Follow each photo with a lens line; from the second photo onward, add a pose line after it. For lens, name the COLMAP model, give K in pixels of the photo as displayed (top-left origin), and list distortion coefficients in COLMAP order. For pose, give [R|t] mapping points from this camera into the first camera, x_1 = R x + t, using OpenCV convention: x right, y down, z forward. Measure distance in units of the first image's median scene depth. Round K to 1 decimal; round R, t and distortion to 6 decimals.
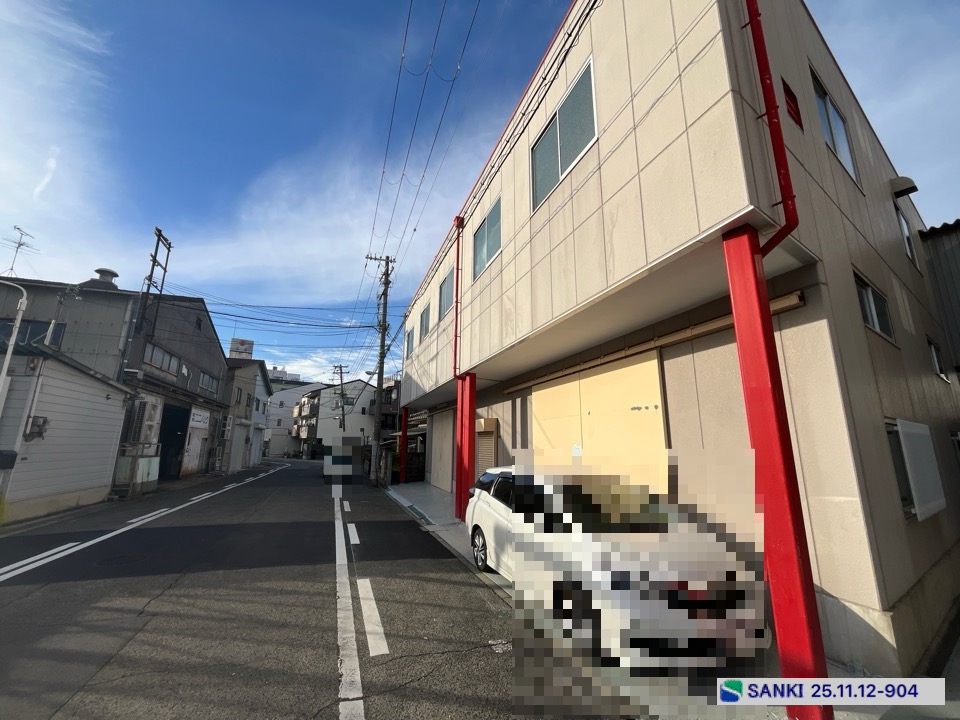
lens RADIAL K [[389.4, 0, 477.4], [0, 389.4, 361.2], [0, 0, 1]] dist [-0.001890, -0.000300]
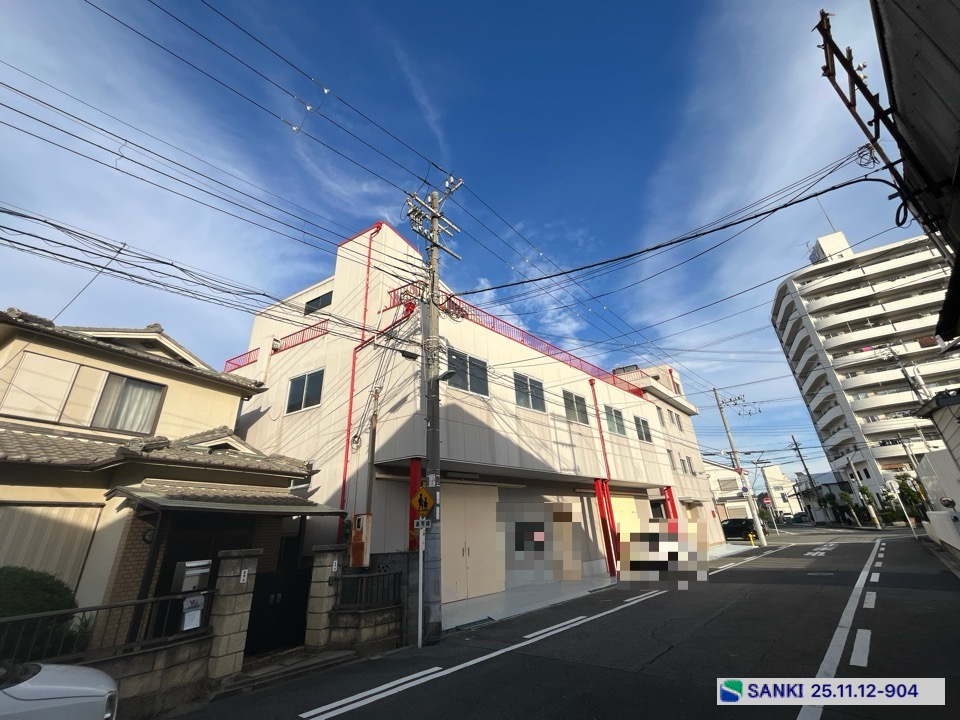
lens RADIAL K [[389.4, 0, 477.4], [0, 389.4, 361.2], [0, 0, 1]] dist [-0.001890, -0.000300]
pose [[-0.424110, 0.376800, 0.823500, -1.526296], [-0.148646, 0.868034, -0.473731, 0.522813], [-0.893328, -0.323324, -0.312132, 2.446894]]
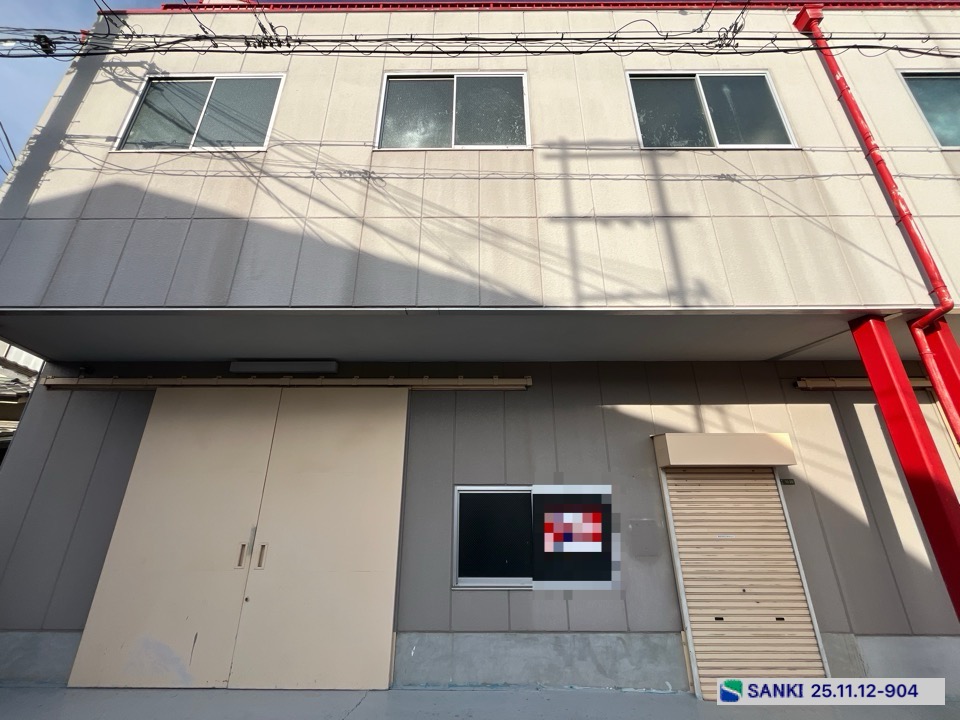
lens RADIAL K [[386.1, 0, 477.8], [0, 386.1, 362.4], [0, 0, 1]] dist [-0.002309, -0.000403]
pose [[0.345481, 0.320747, 0.881910, -0.585115], [-0.196793, 0.943642, -0.266107, 0.308700], [-0.917560, -0.081619, 0.389131, 1.428041]]
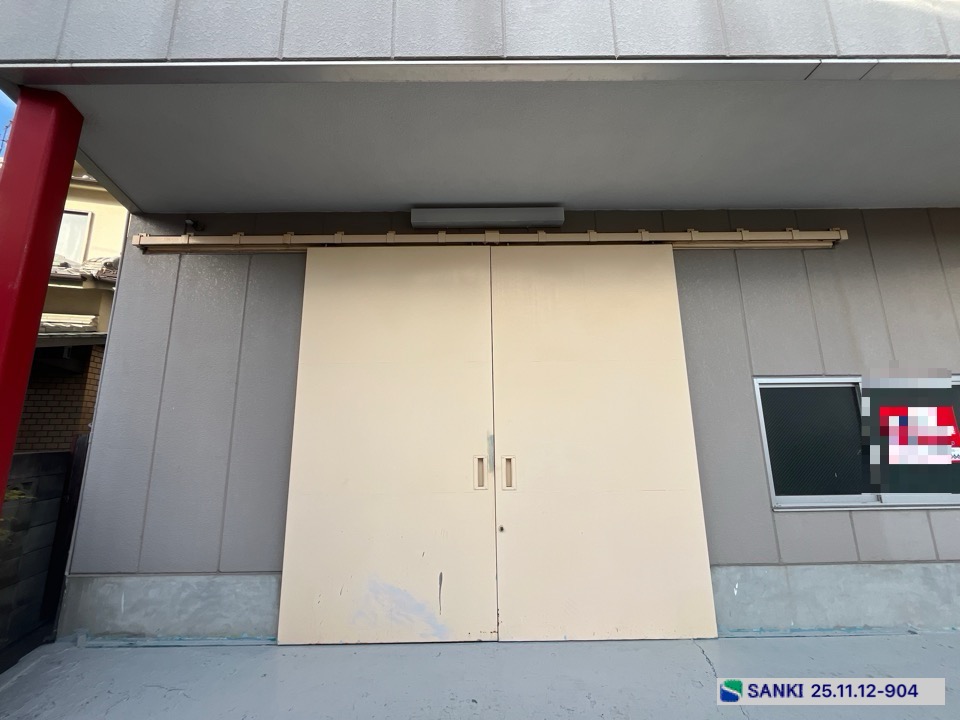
lens RADIAL K [[389.4, 0, 477.4], [0, 389.4, 361.2], [0, 0, 1]] dist [-0.001890, -0.000300]
pose [[0.335906, 0.163940, 0.927519, -0.524665], [-0.184987, 0.977040, -0.105699, 0.407245], [-0.923551, -0.136074, 0.358520, 1.761638]]
